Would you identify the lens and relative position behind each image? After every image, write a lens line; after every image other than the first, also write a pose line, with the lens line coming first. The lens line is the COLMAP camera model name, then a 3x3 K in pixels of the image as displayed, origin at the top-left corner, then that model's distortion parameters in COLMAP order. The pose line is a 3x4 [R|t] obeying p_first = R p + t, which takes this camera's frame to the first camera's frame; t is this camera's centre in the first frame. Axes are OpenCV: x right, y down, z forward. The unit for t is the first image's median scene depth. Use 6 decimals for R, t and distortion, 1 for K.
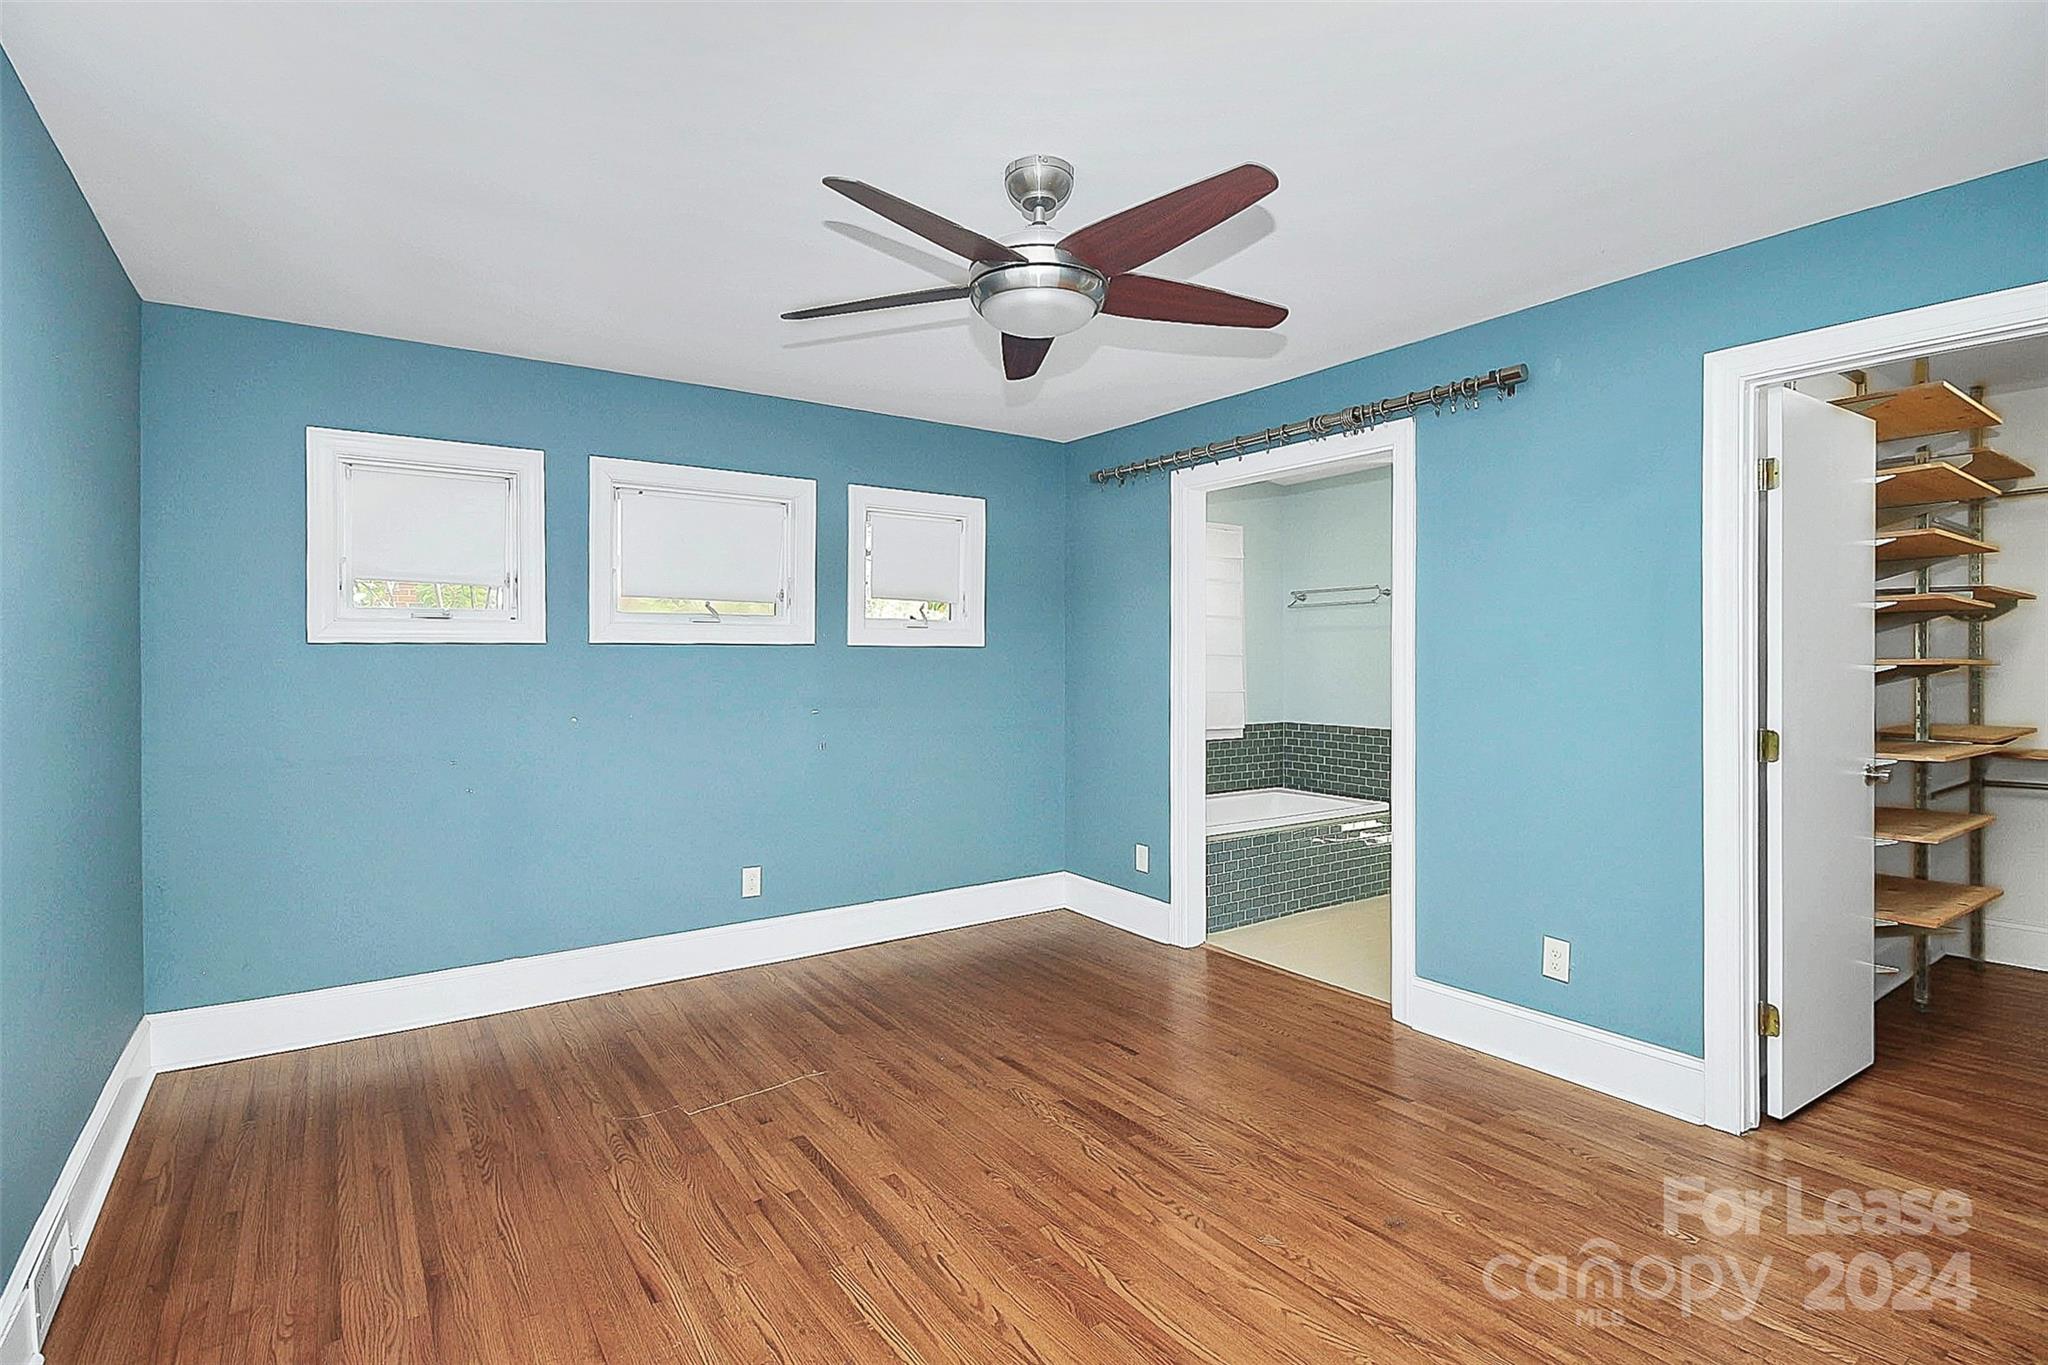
lens RADIAL K [[1015.8, 0, 1019.1], [0, 1015.8, 654.6], [0, 0, 1]] dist [0.001120, -0.005629]
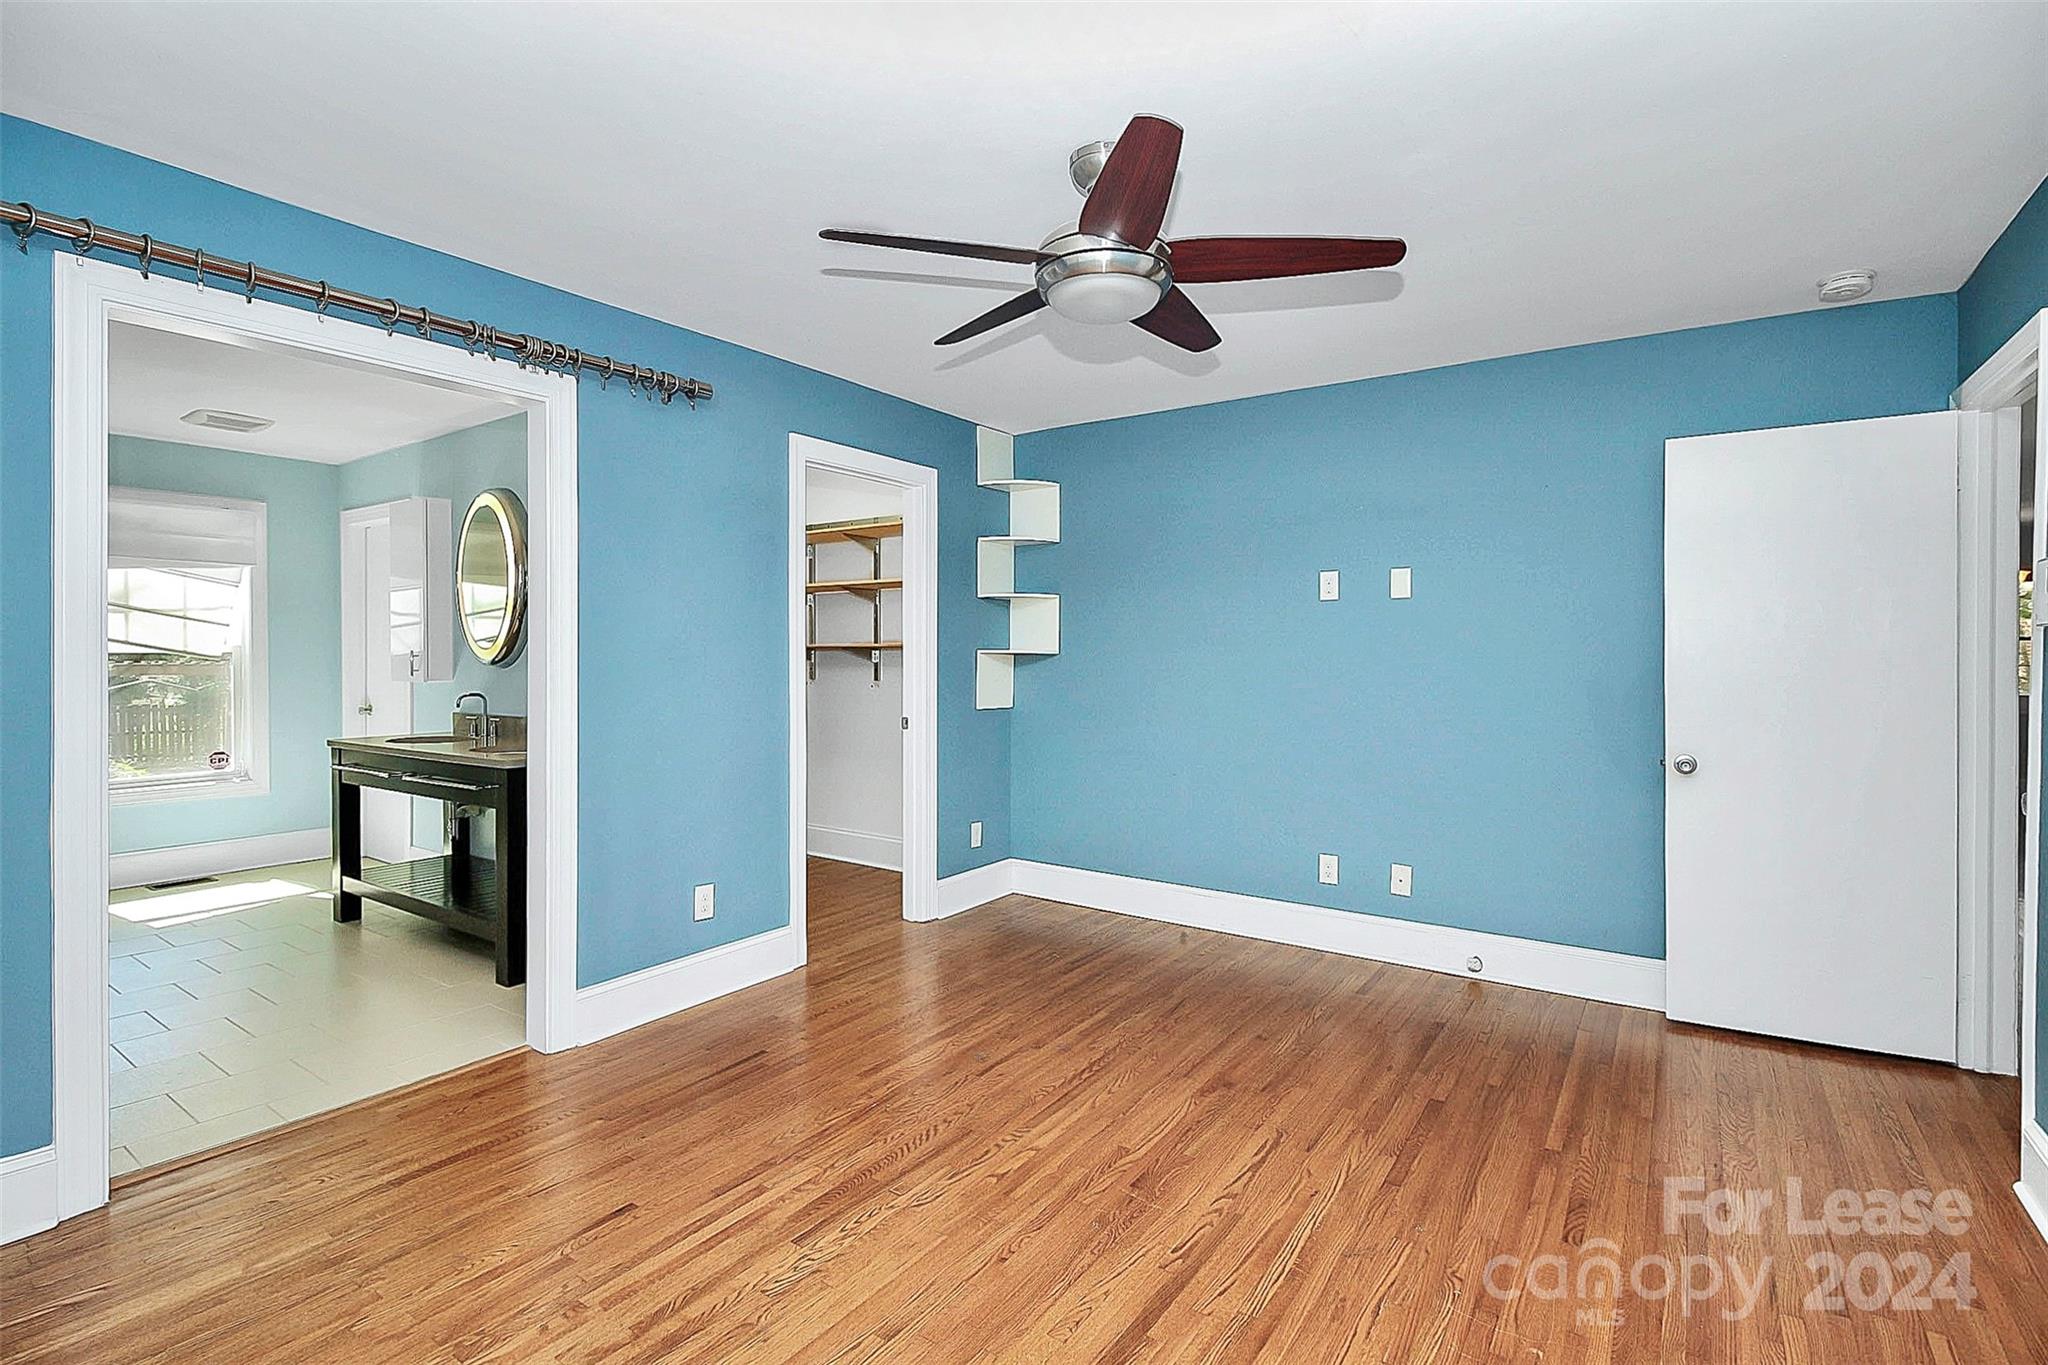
lens RADIAL K [[962.3, 0, 1029.9], [0, 962.3, 657.3], [0, 0, 1]] dist [-0.000308, -0.011763]
pose [[-0.362961, 0.000708, 0.931804, -0.629848], [-0.000488, 0.999999, -0.000950, 0.020292], [-0.931804, -0.000800, -0.362961, 1.043542]]
